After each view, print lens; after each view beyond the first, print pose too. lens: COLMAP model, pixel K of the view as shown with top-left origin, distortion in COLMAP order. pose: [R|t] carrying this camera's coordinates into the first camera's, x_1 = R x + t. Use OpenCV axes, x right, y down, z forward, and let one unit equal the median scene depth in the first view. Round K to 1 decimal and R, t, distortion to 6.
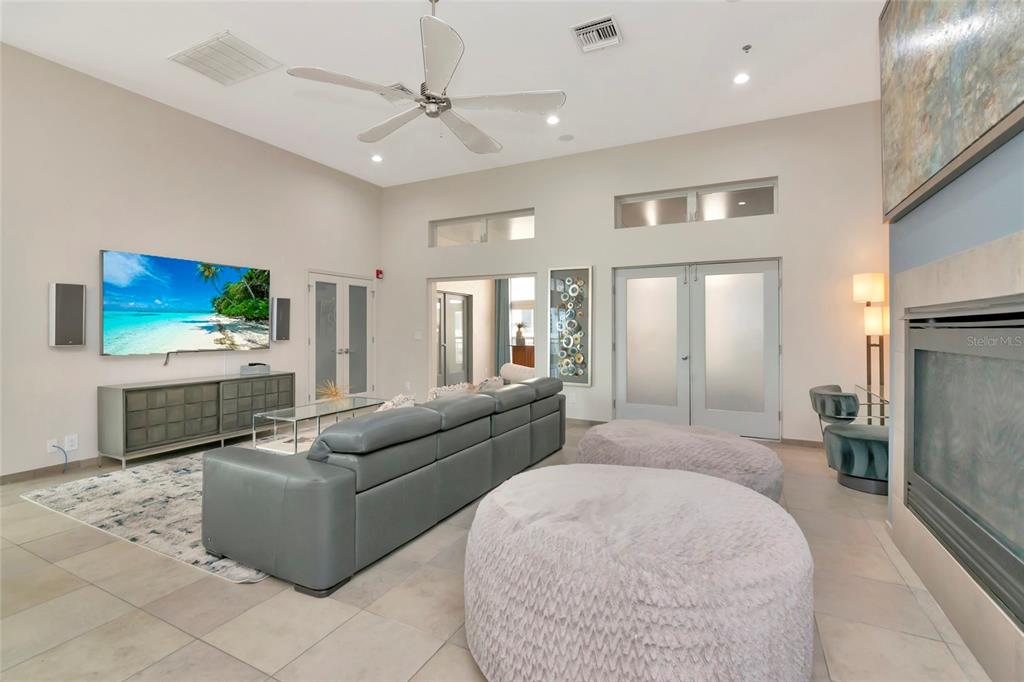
lens RADIAL K [[450.4, 0, 507.1], [0, 450.4, 329.0], [0, 0, 1]] dist [-0.003814, -0.000460]
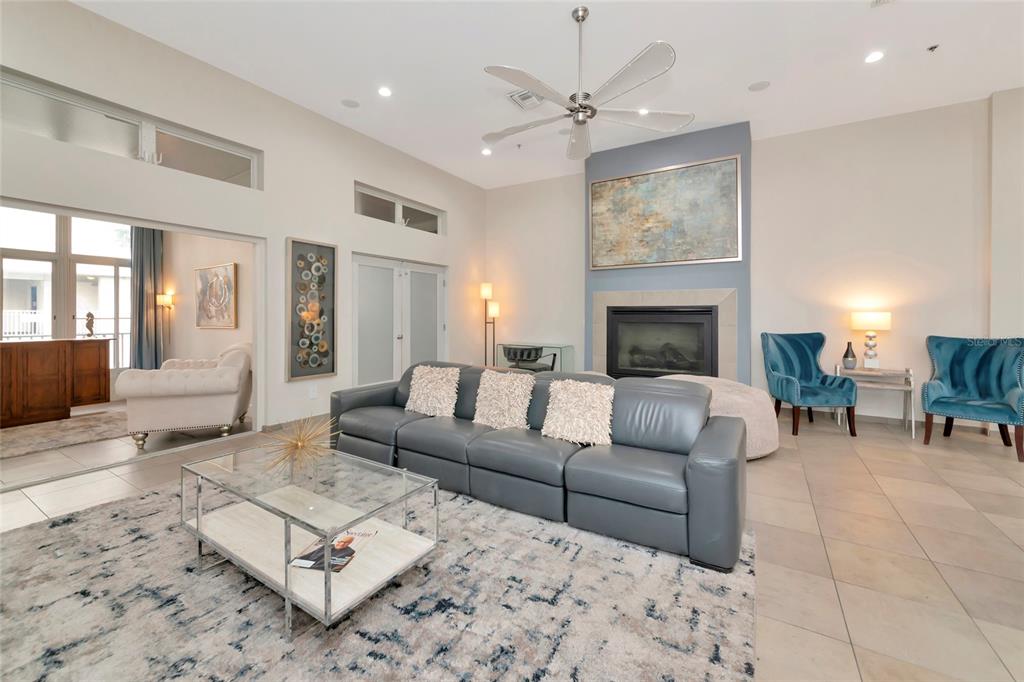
lens RADIAL K [[408.9, 0, 511.7], [0, 408.9, 310.3], [0, 0, 1]] dist [0.002866, 0.000278]
pose [[0.090196, 0.007871, 0.995893, -0.632255], [-0.004800, 0.999961, -0.007469, -0.001601], [-0.995912, -0.004106, 0.090230, 0.569551]]
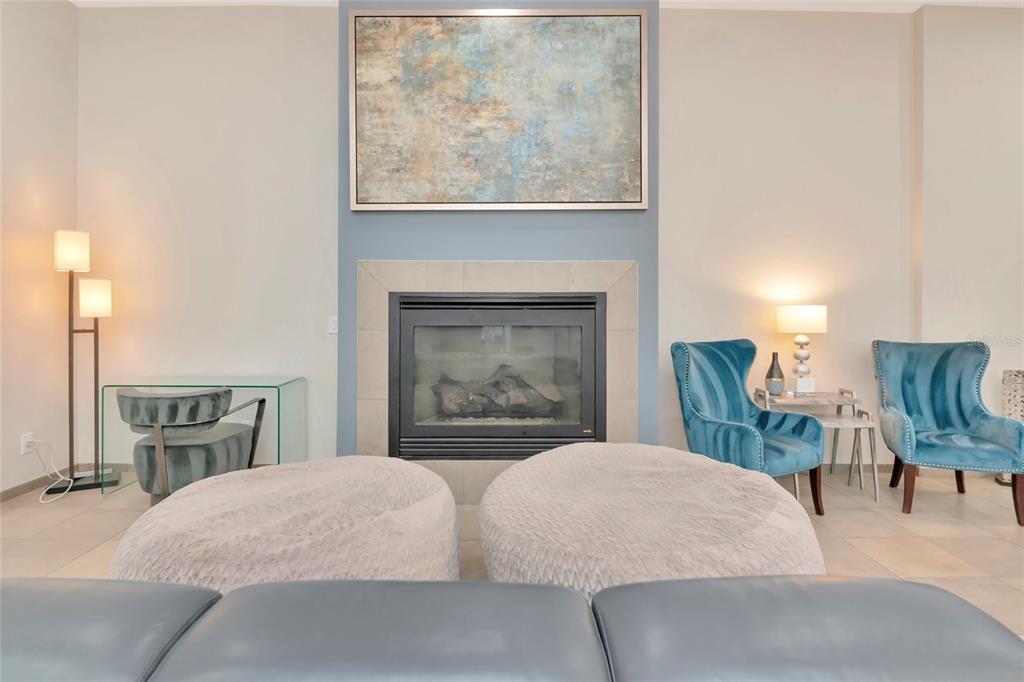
lens RADIAL K [[544.9, 0, 507.9], [0, 544.9, 310.0], [0, 0, 1]] dist [-0.001666, -0.000323]
pose [[-0.443410, -0.001464, 0.896318, -0.216015], [-0.003619, 0.999993, -0.000157, -0.000337], [-0.896312, -0.003314, -0.443412, 0.578929]]
